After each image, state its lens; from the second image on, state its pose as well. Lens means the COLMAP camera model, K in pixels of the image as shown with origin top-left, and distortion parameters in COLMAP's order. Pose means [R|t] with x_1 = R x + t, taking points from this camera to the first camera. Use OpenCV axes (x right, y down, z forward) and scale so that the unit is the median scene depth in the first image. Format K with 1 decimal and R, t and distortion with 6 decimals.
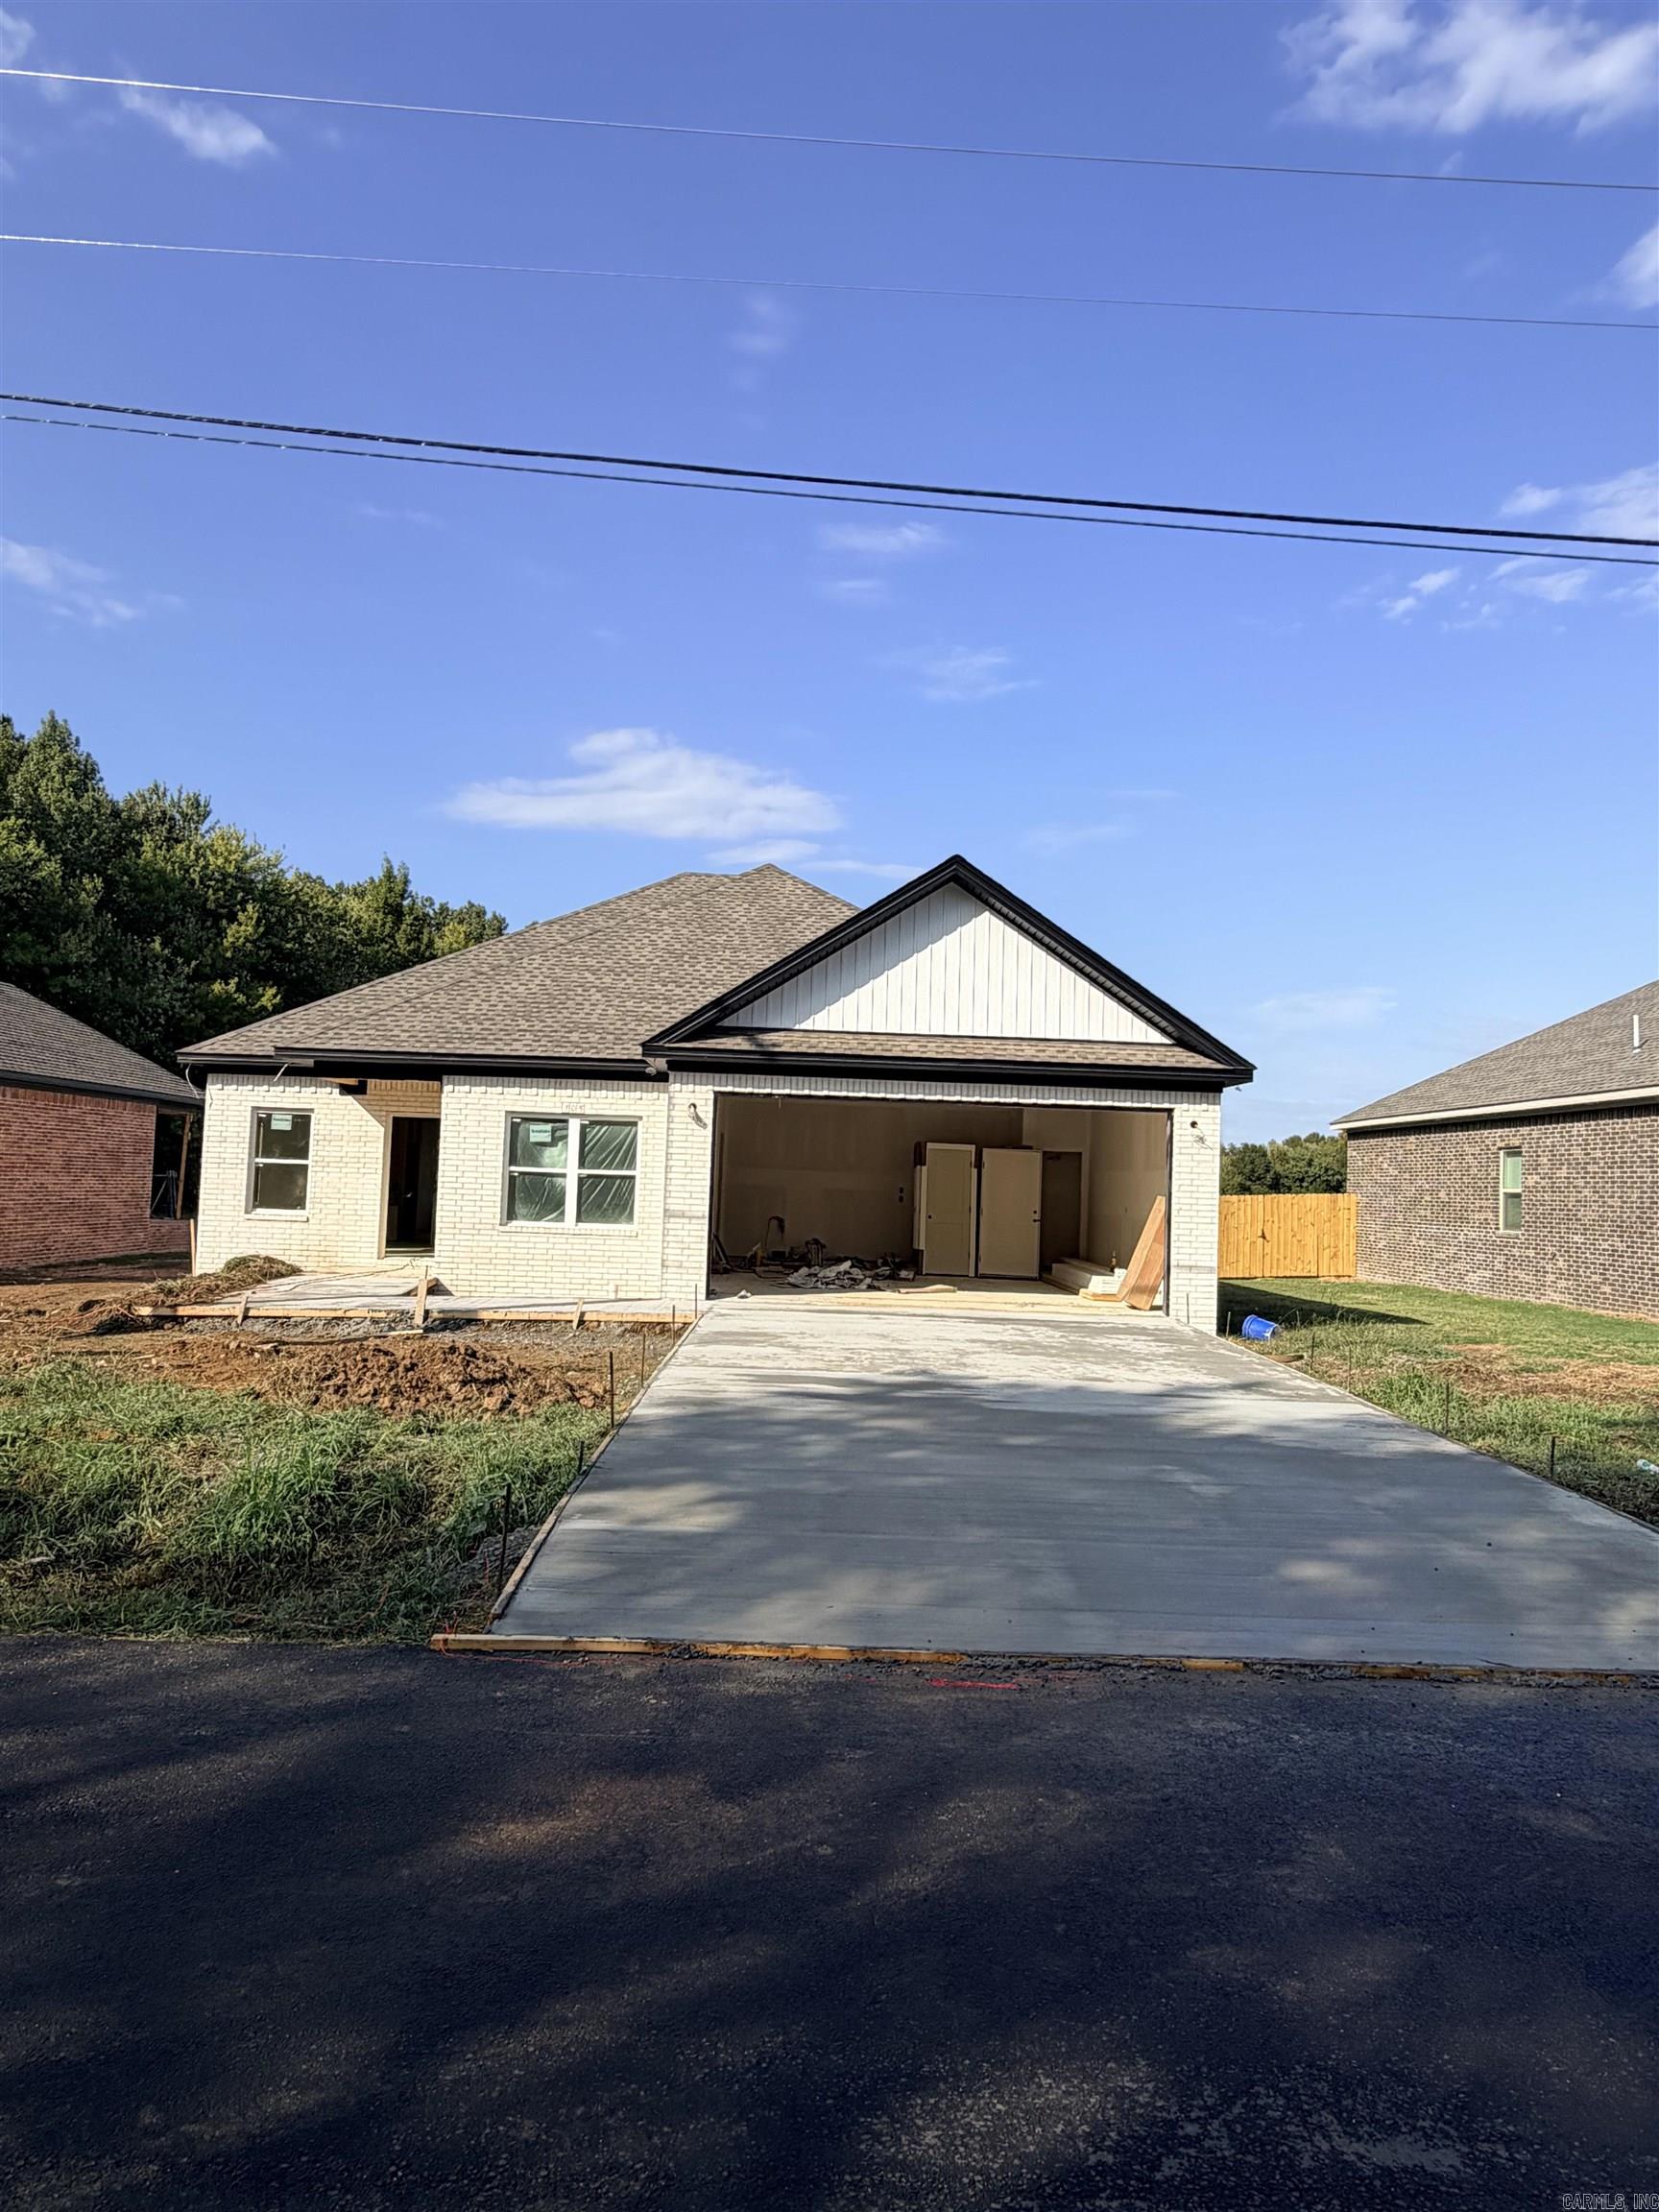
lens RADIAL K [[1417.4, 0, 829.5], [0, 1417.4, 1106.0], [0, 0, 1]] dist [0.001145, 0.000083]
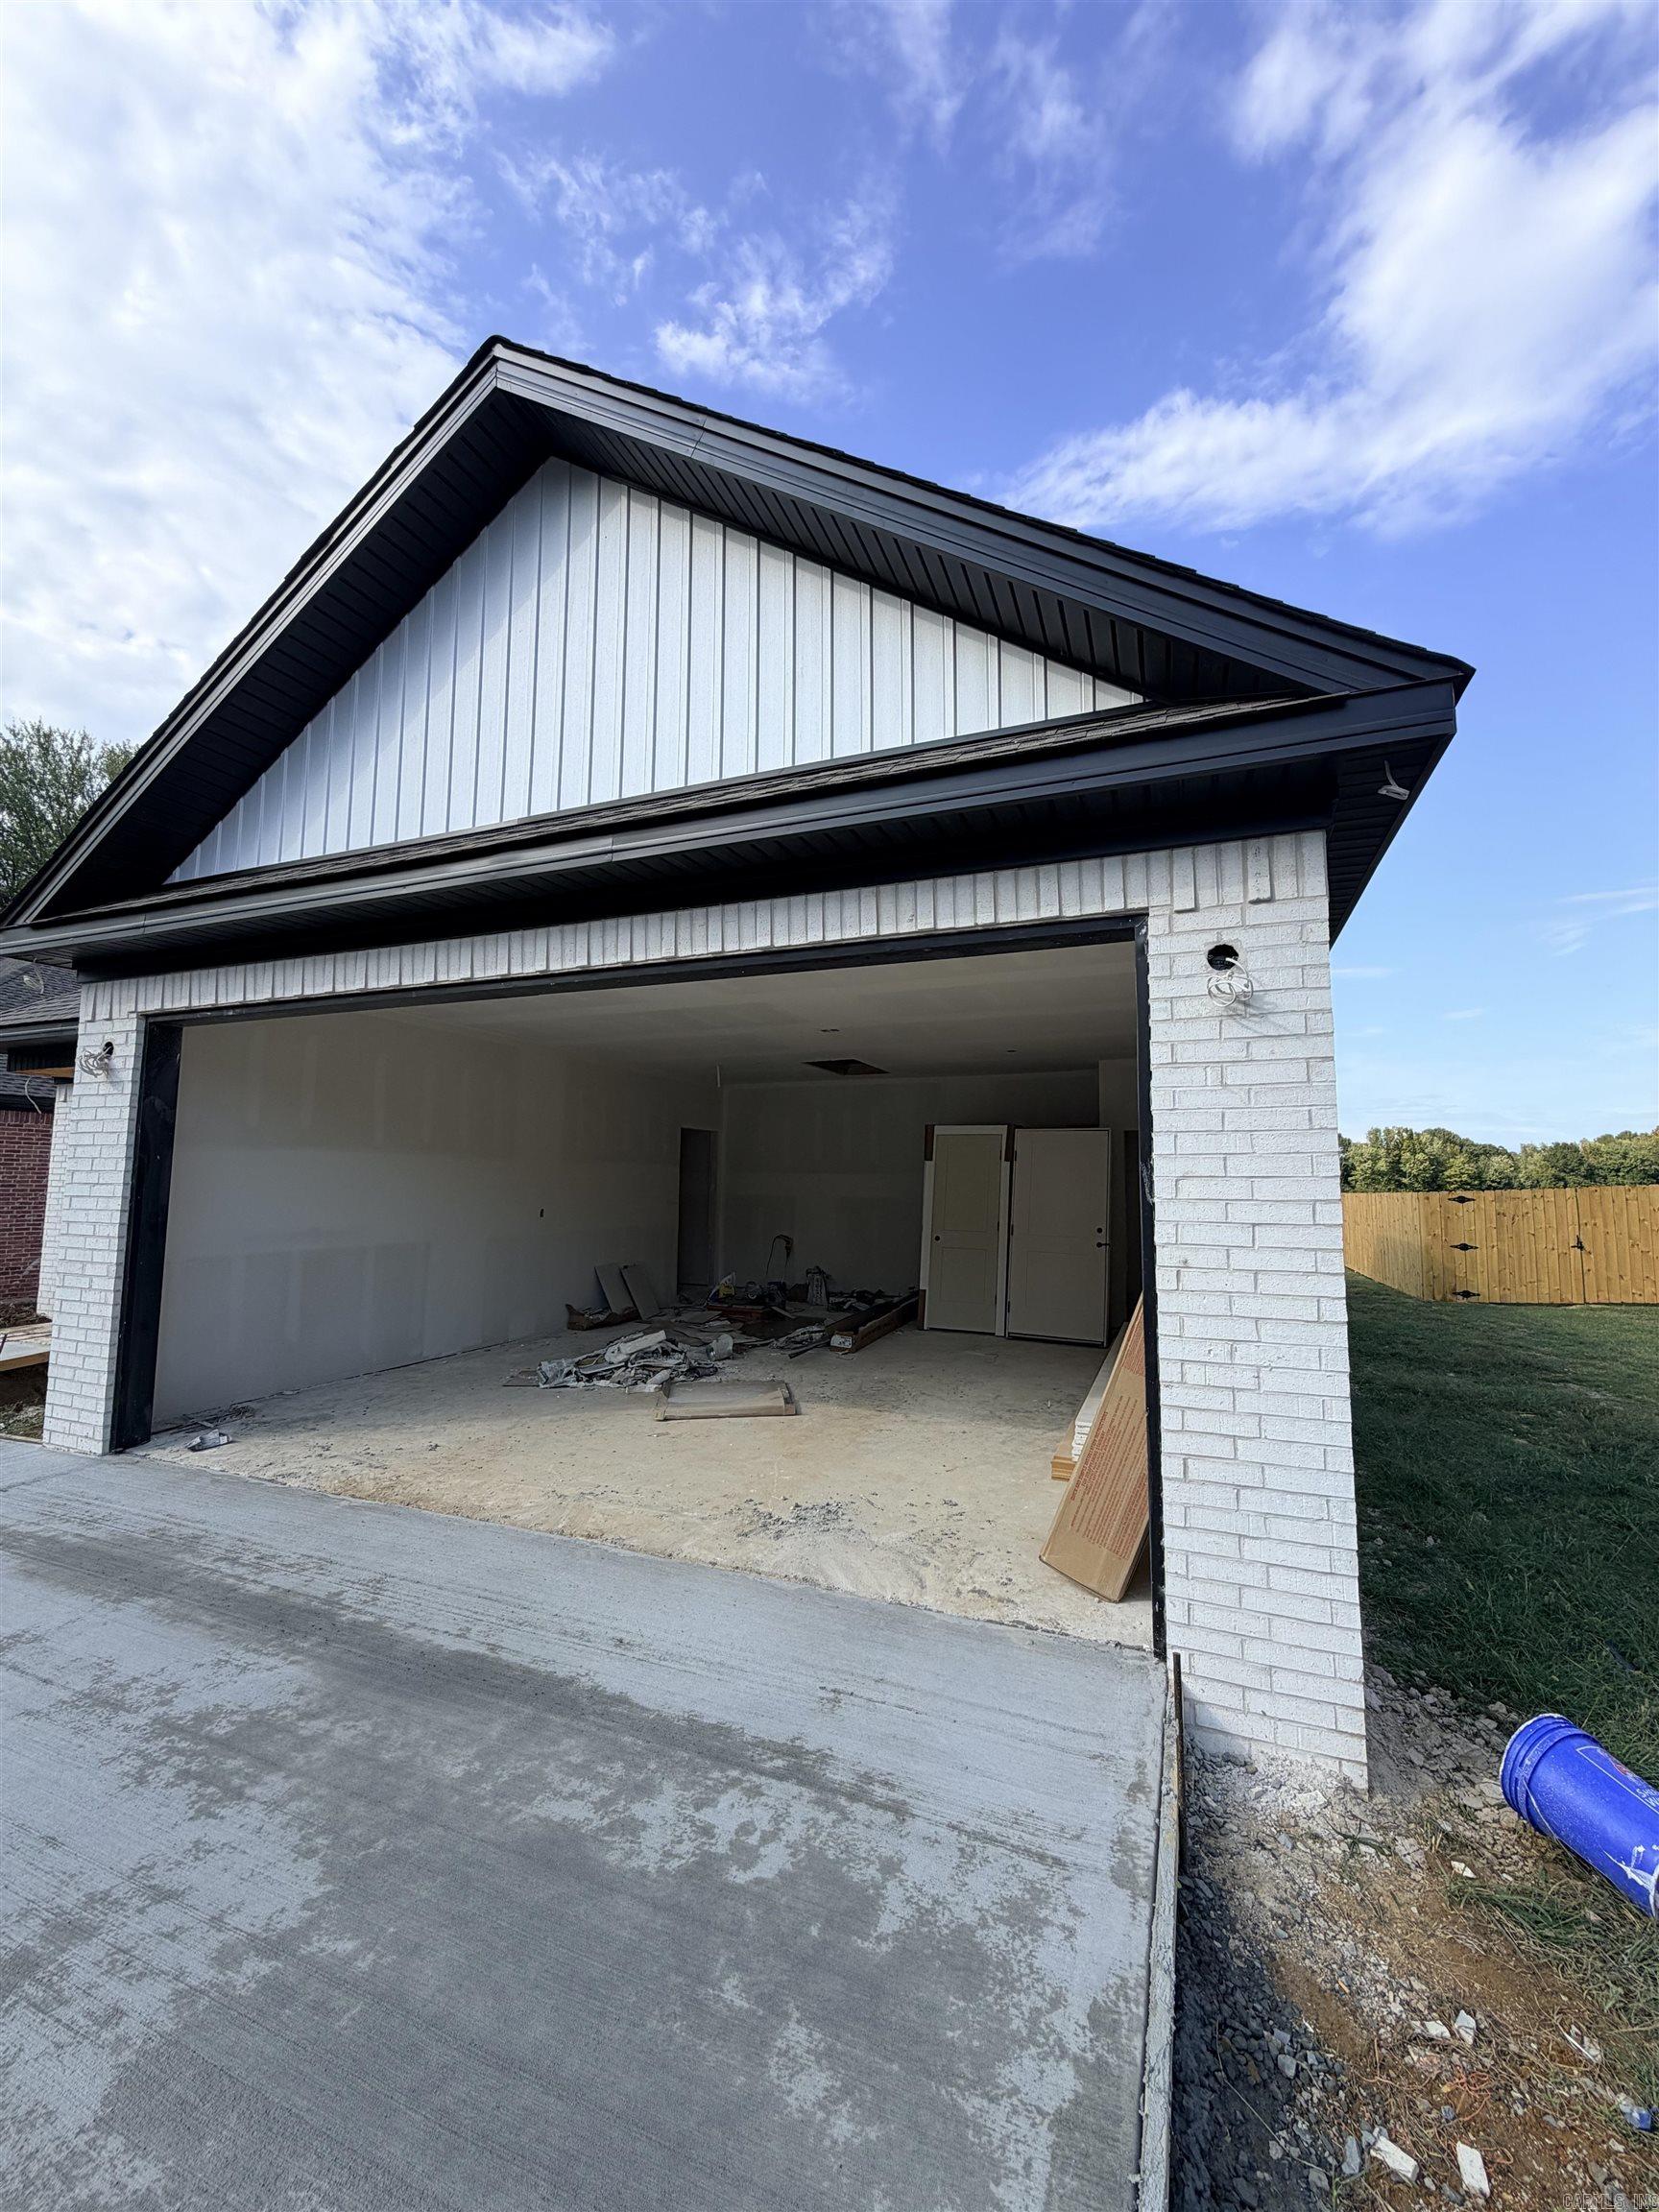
lens RADIAL K [[895.9, 0, 829.5], [0, 895.9, 1106.0], [0, 0, 1]] dist [-0.000581, 0.000002]
pose [[0.921491, -0.059927, -0.383749, 0.193929], [0.045597, 0.997884, -0.046340, 0.035752], [0.385714, 0.025204, 0.922274, 0.625636]]
